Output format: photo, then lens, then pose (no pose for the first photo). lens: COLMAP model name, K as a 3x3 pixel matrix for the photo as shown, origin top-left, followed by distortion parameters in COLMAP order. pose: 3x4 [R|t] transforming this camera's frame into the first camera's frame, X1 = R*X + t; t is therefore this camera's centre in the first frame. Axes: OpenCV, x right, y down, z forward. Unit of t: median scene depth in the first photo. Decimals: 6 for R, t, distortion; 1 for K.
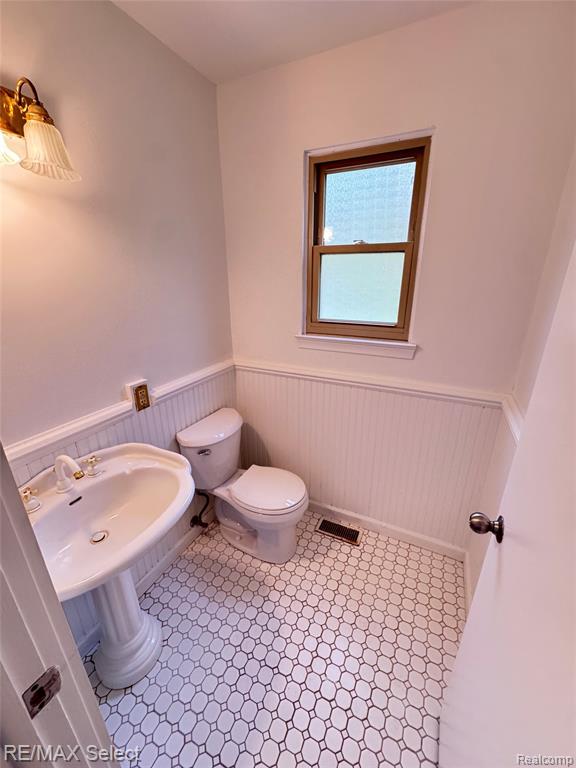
lens RADIAL K [[306.6, 0, 288.0], [0, 306.6, 384.0], [0, 0, 1]] dist [-0.008524, 0.000042]
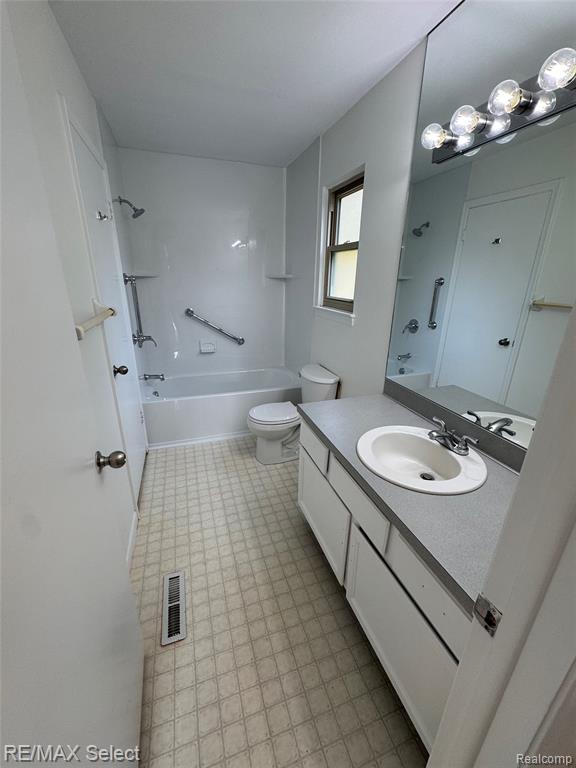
lens RADIAL K [[306.6, 0, 288.0], [0, 306.6, 384.0], [0, 0, 1]] dist [-0.008524, 0.000042]
pose [[0.703554, 0.251653, -0.664592, 1.173103], [-0.257019, 0.962000, 0.092181, 0.118244], [0.662535, 0.105958, 0.741499, -0.188756]]
